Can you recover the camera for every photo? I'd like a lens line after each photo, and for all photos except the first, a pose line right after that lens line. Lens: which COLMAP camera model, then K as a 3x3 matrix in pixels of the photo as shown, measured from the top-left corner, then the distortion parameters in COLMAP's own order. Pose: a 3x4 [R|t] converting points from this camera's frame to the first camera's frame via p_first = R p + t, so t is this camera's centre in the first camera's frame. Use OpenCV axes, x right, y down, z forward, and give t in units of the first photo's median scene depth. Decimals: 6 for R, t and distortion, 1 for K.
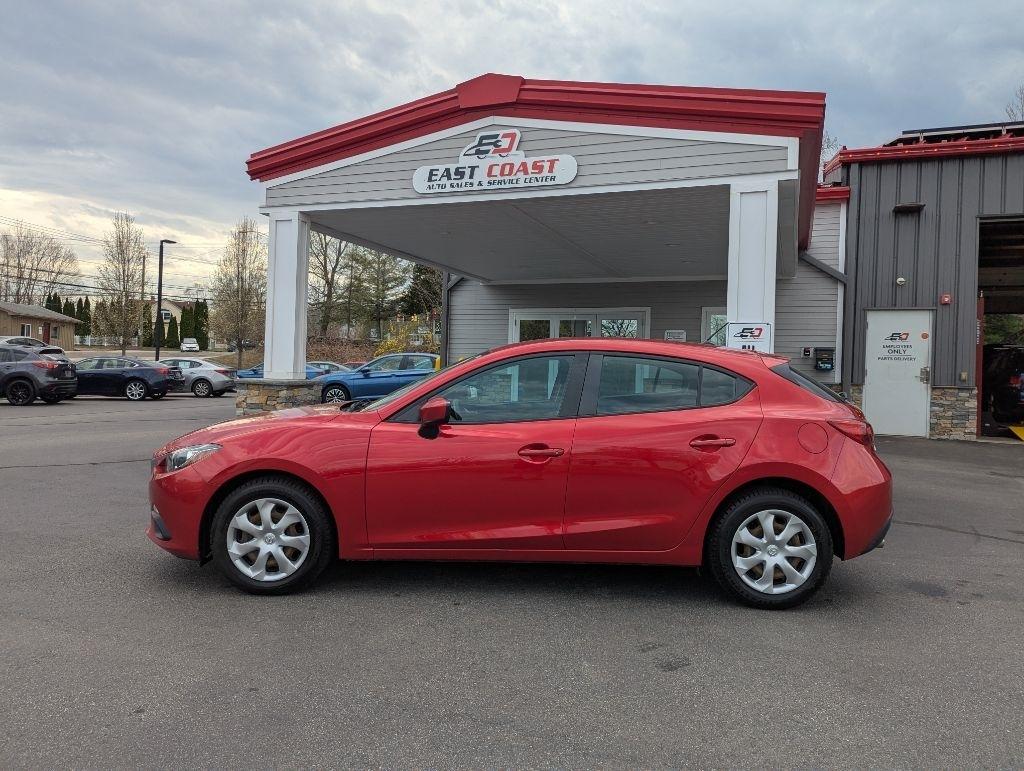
lens RADIAL K [[724.8, 0, 516.1], [0, 724.8, 368.1], [0, 0, 1]] dist [0.059841, -0.049295]
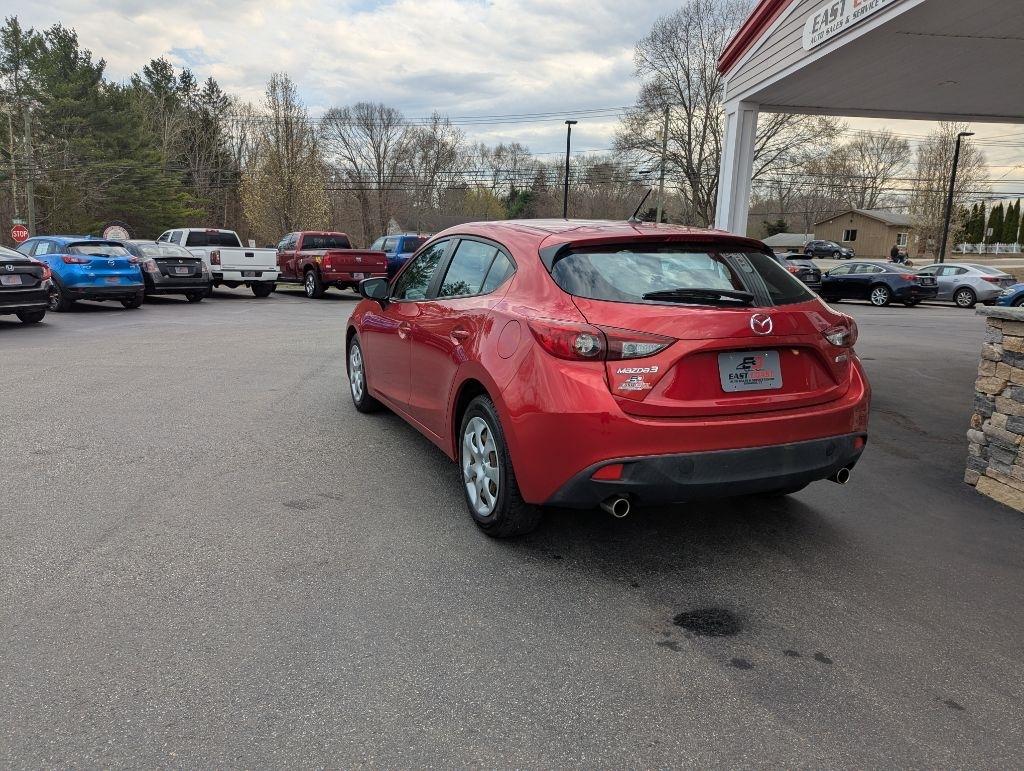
lens RADIAL K [[724.8, 0, 502.4], [0, 724.8, 377.5], [0, 0, 1]] dist [0.059841, -0.049295]
pose [[0.404656, 0.142017, -0.903374, 0.563342], [-0.020411, 0.989024, 0.146339, 0.011966], [0.914241, -0.040779, 0.403113, 0.347620]]
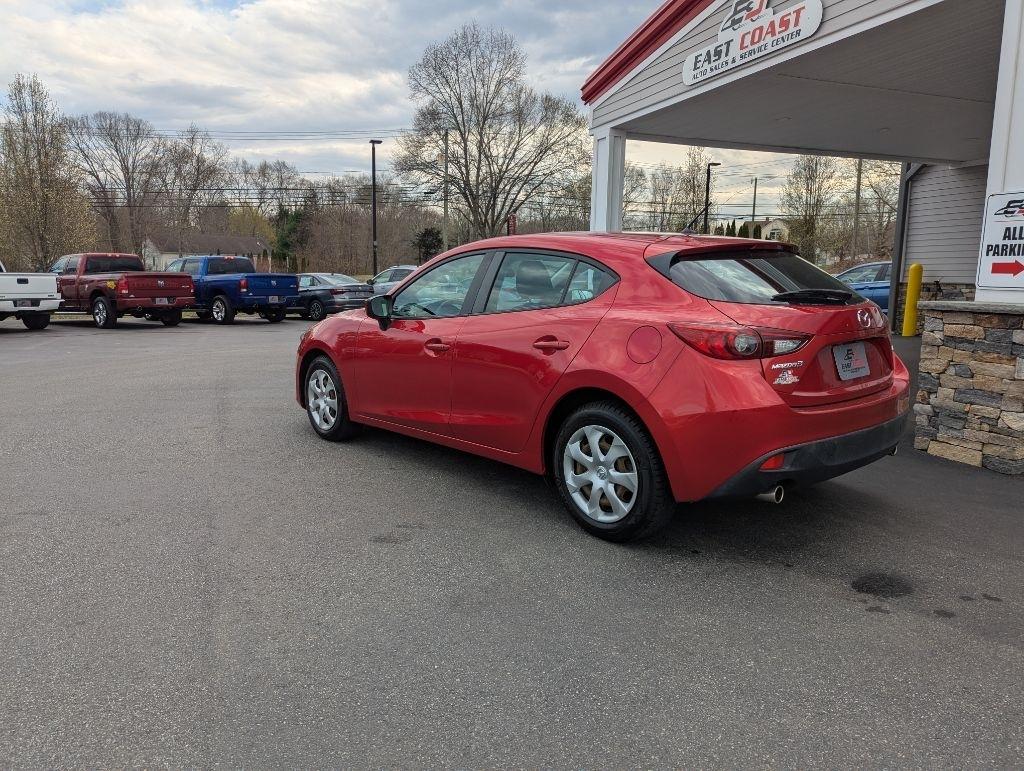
lens RADIAL K [[724.8, 0, 504.9], [0, 724.8, 372.5], [0, 0, 1]] dist [0.059841, -0.049295]
pose [[0.667290, 0.076910, -0.740817, 0.456003], [0.009857, 0.993655, 0.112038, 0.018108], [0.744733, -0.082064, 0.662298, 0.183011]]
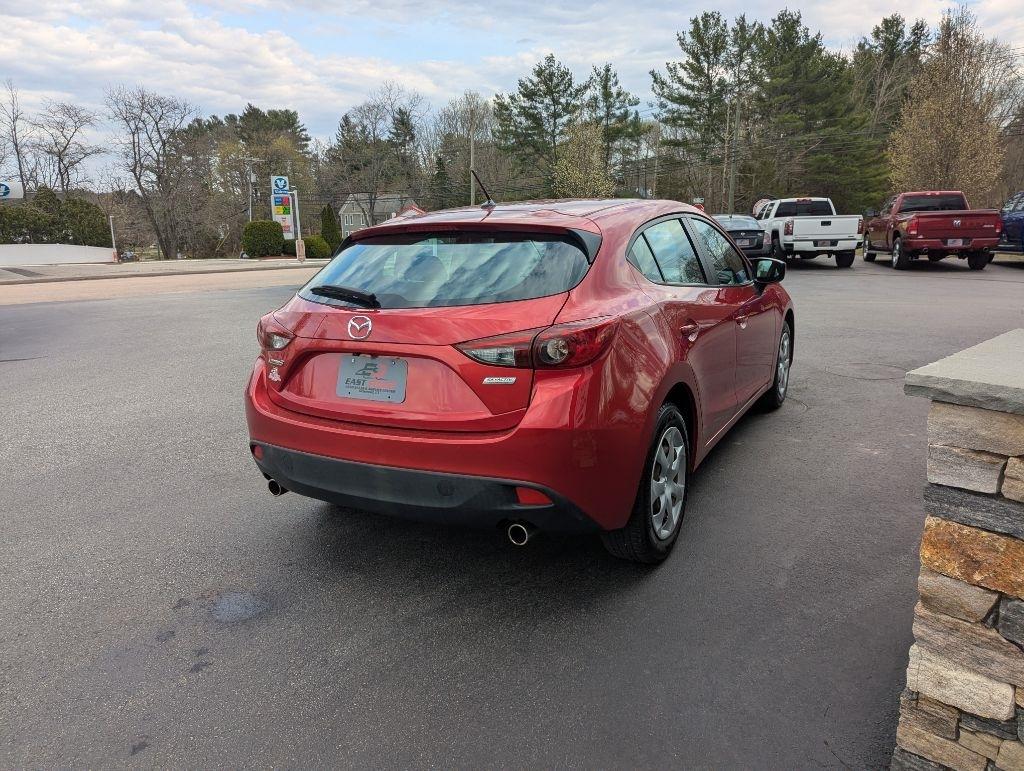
lens RADIAL K [[724.8, 0, 511.0], [0, 724.8, 377.8], [0, 0, 1]] dist [0.059841, -0.049295]
pose [[-0.474689, 0.177587, -0.862051, 0.536285], [0.010314, 0.980488, 0.196306, -0.005213], [0.880093, 0.084293, -0.467259, 0.833947]]
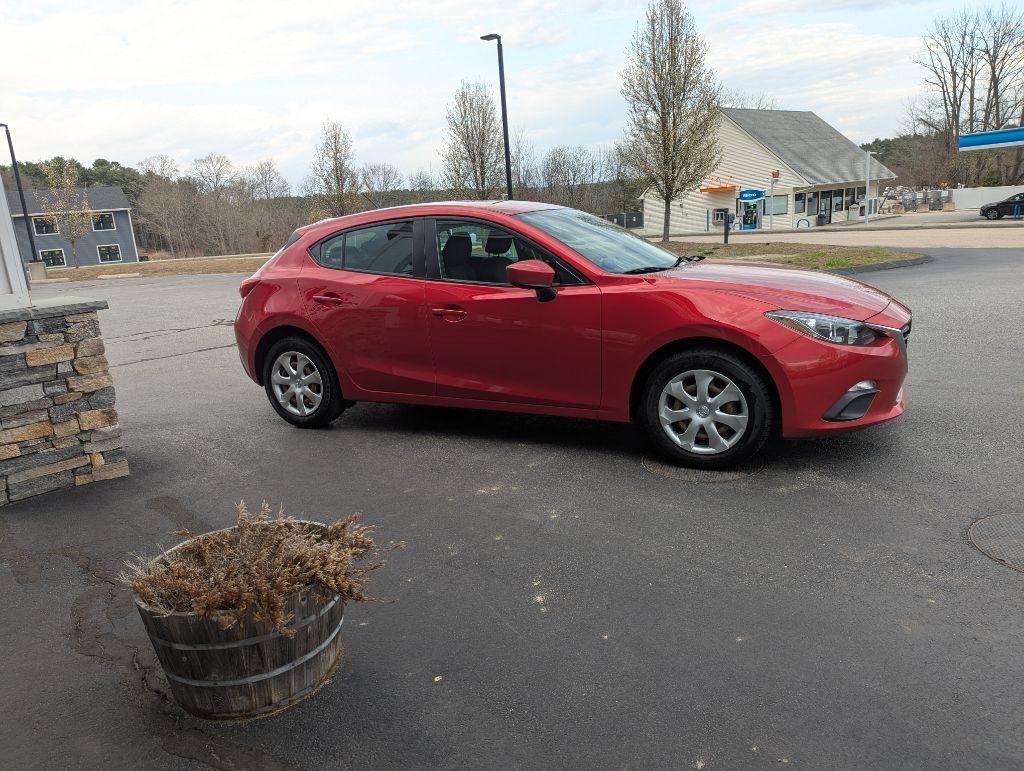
lens RADIAL K [[724.8, 0, 504.6], [0, 724.8, 379.7], [0, 0, 1]] dist [0.059841, -0.049295]
pose [[-0.898753, -0.063810, 0.433787, -0.261845], [0.046924, 0.969673, 0.239858, -0.026033], [-0.435937, 0.235928, -0.868503, 1.211878]]
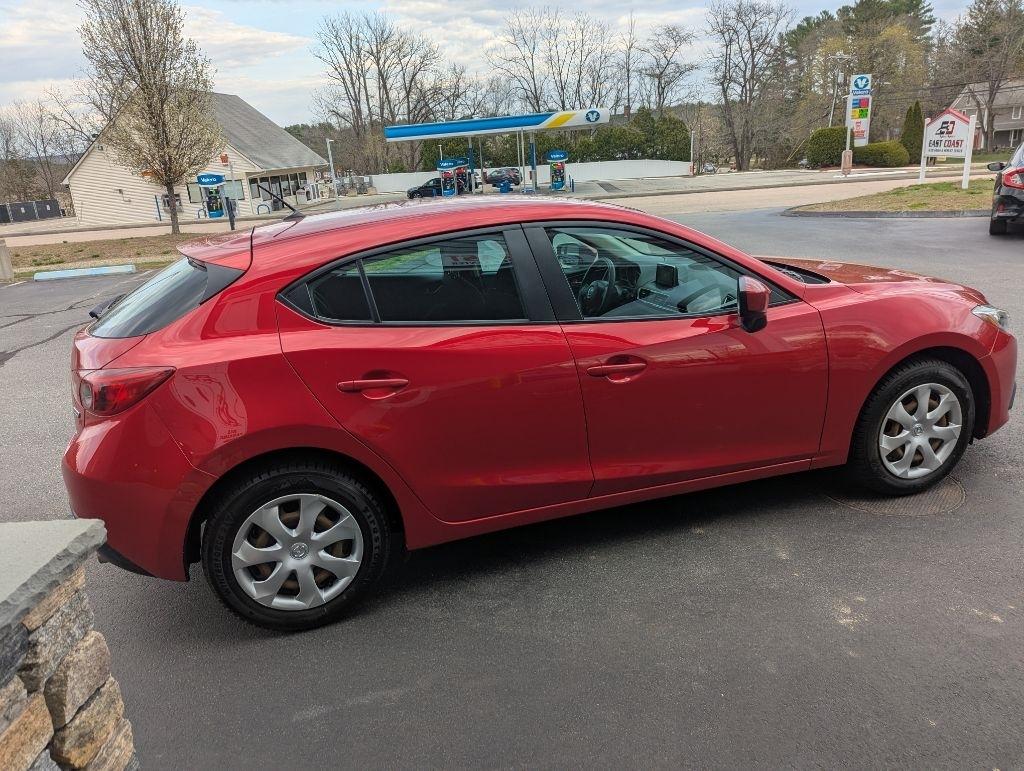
lens RADIAL K [[724.8, 0, 502.6], [0, 724.8, 374.1], [0, 0, 1]] dist [0.059841, -0.049295]
pose [[-0.954212, 0.127074, -0.270797, 0.172435], [0.045798, 0.956671, 0.287548, -0.048473], [0.295603, 0.261980, -0.918687, 1.050601]]
